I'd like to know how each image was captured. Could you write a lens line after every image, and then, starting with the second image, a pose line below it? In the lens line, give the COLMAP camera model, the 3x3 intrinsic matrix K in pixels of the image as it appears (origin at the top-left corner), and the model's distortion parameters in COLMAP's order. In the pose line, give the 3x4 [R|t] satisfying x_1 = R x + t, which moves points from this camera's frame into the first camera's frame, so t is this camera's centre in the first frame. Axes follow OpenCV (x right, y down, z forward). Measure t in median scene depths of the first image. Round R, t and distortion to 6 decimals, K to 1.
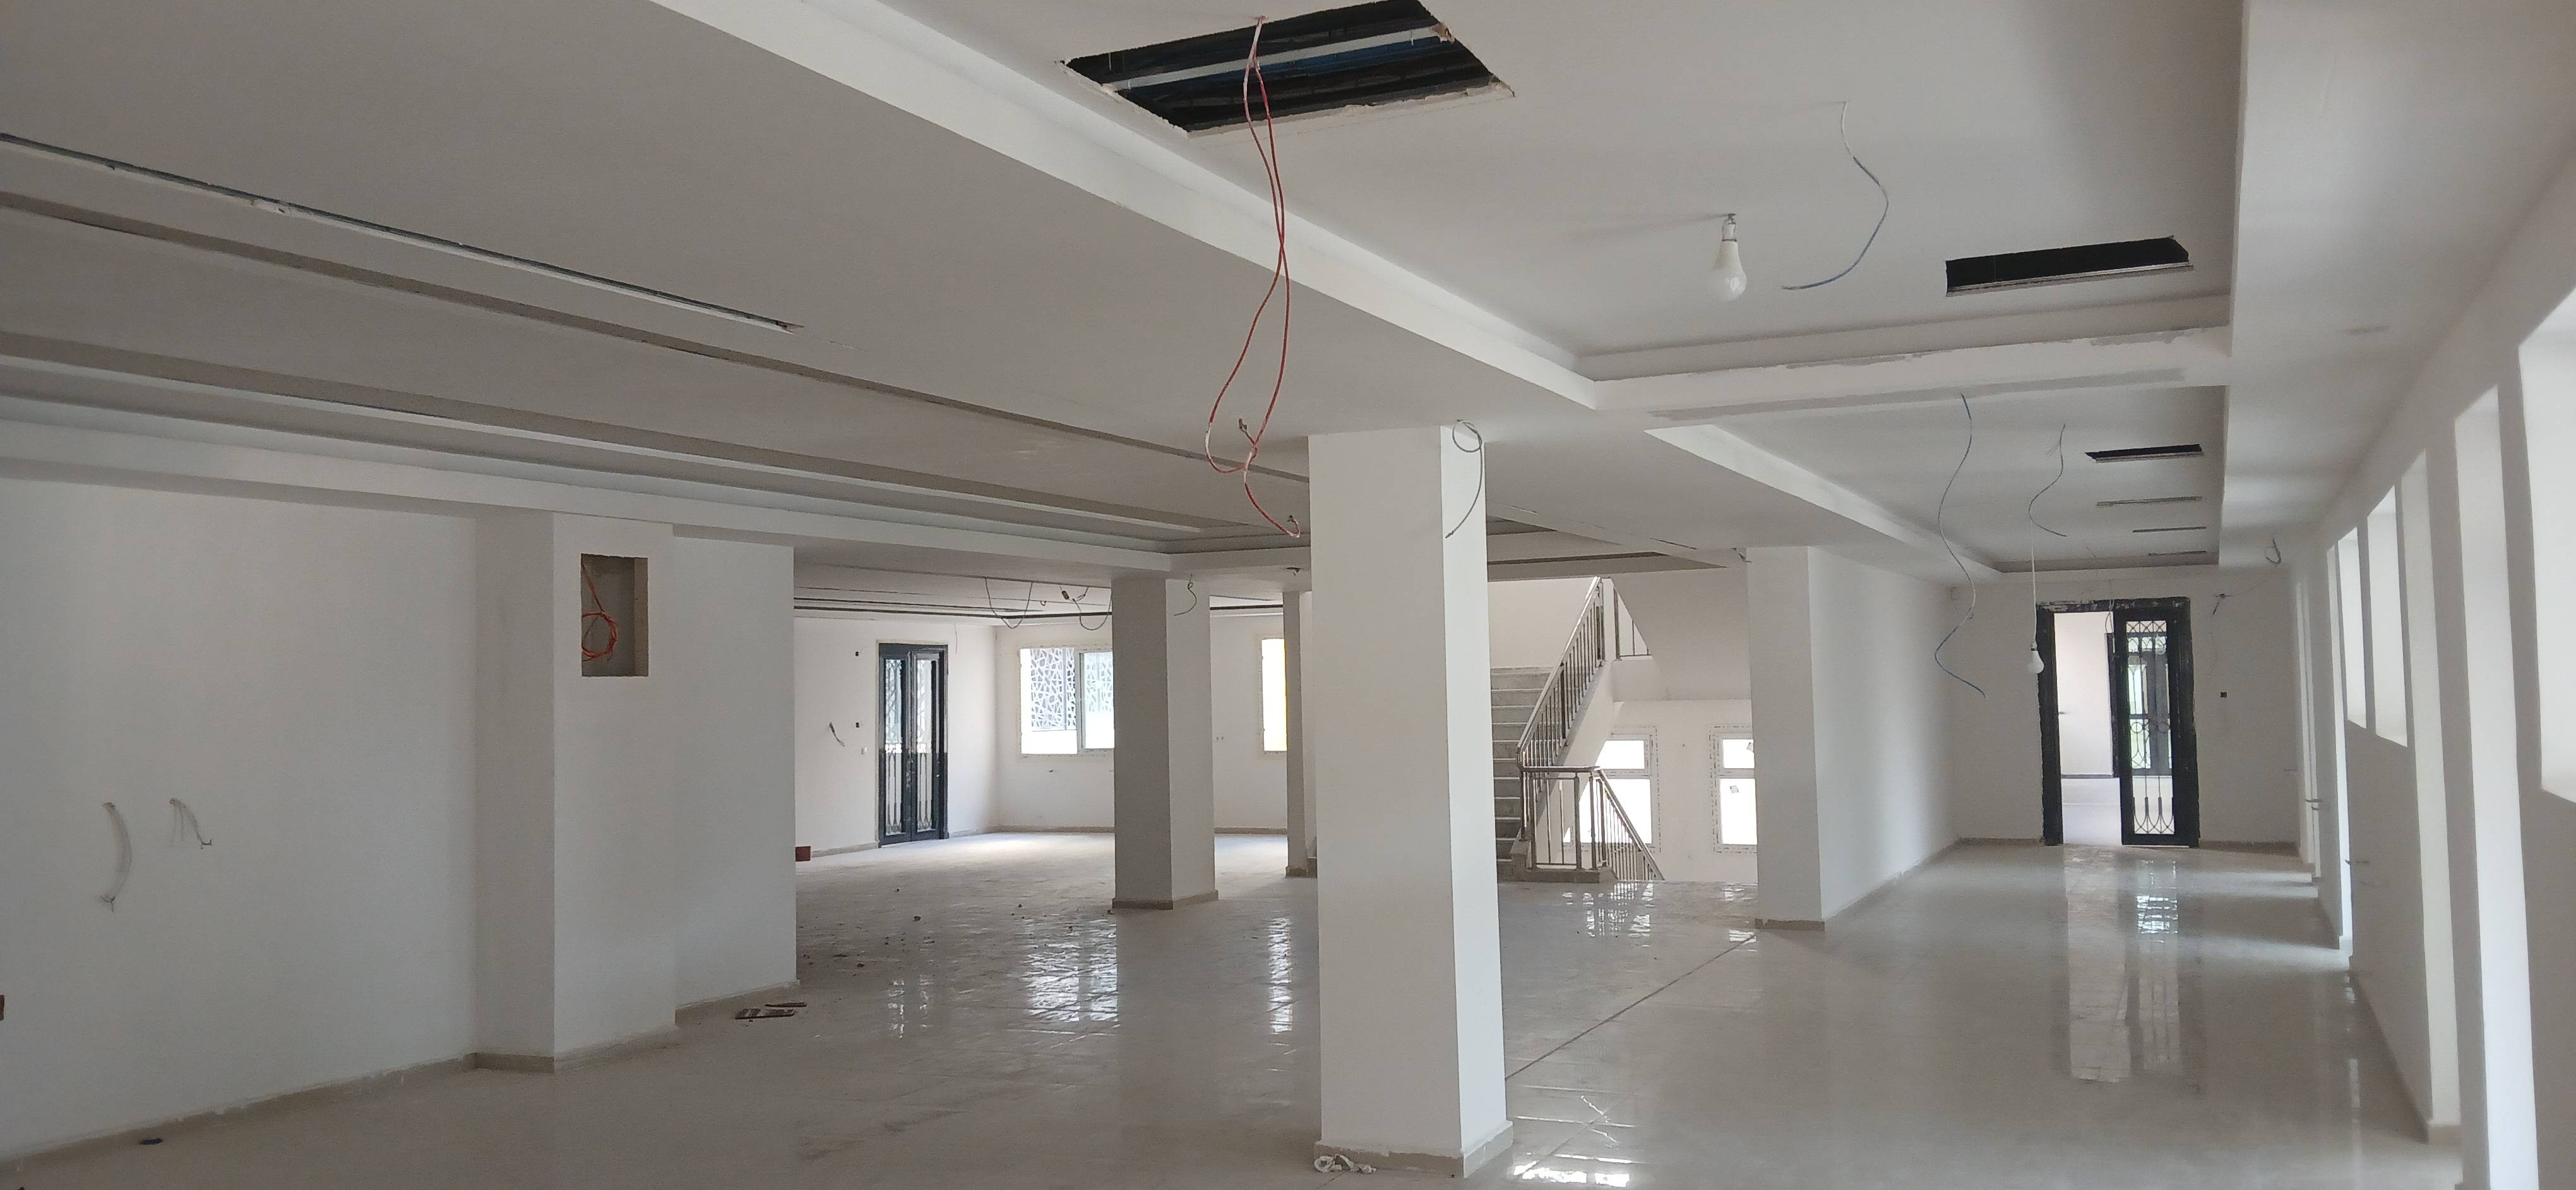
lens RADIAL K [[2045.6, 0, 1269.5], [0, 2045.6, 617.2], [0, 0, 1]] dist [0.038886, -0.029827]
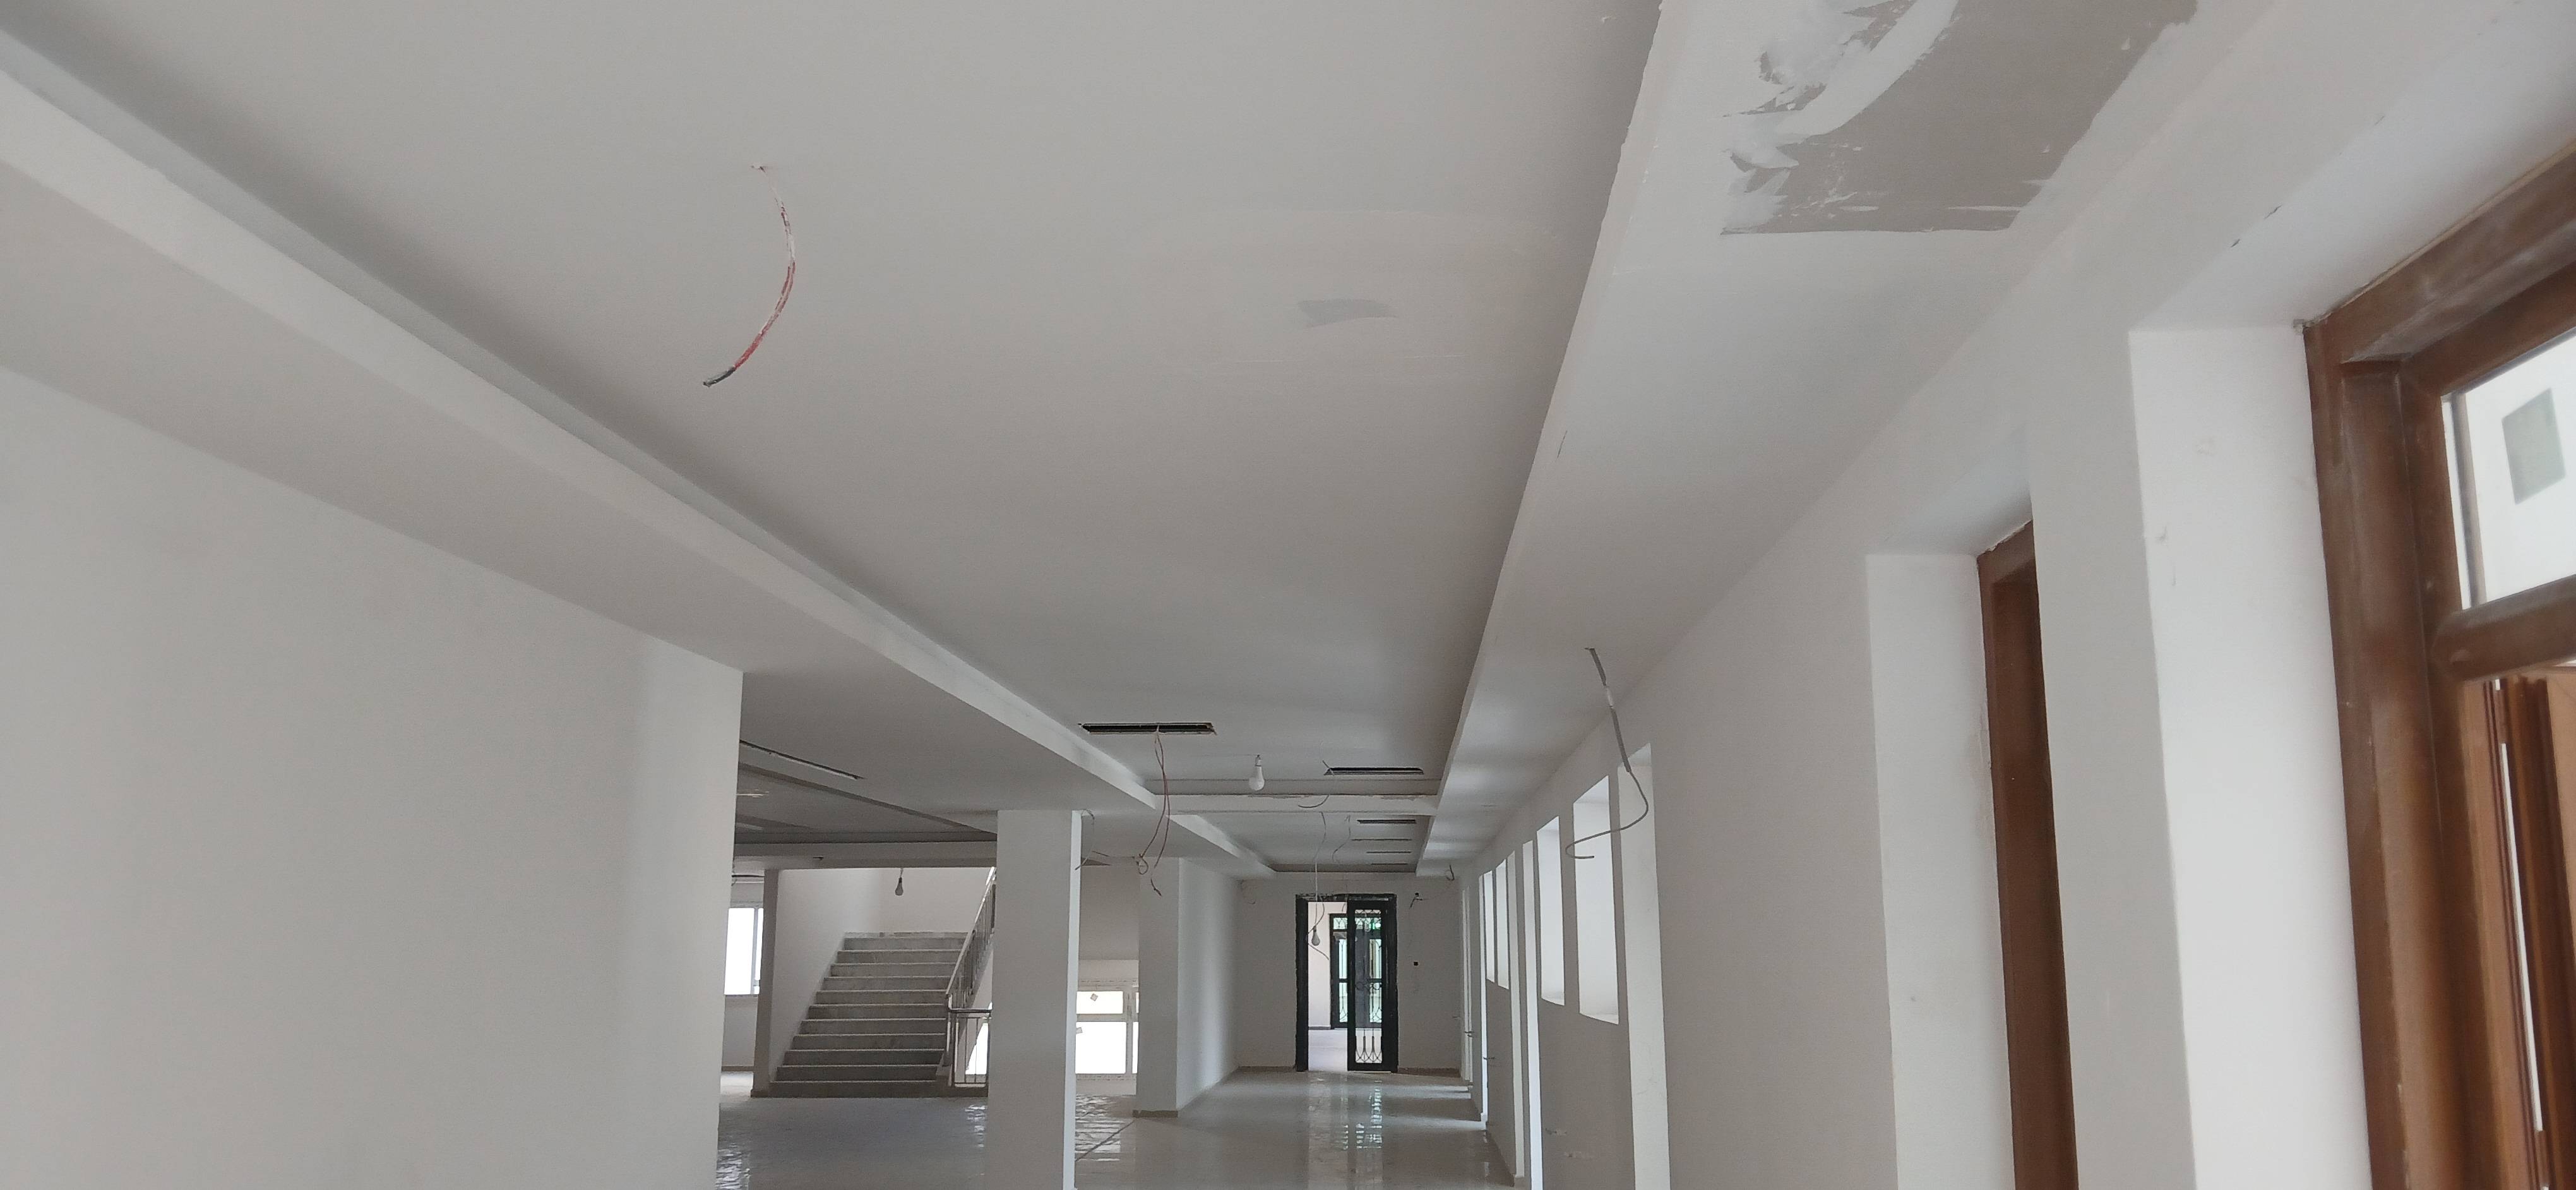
lens RADIAL K [[2045.6, 0, 1281.3], [0, 2045.6, 584.2], [0, 0, 1]] dist [0.038886, -0.029827]
pose [[0.930131, 0.083079, 0.357706, -0.178887], [-0.031260, 0.988450, -0.148288, -0.009789], [-0.365894, 0.126746, 0.921985, -0.360407]]
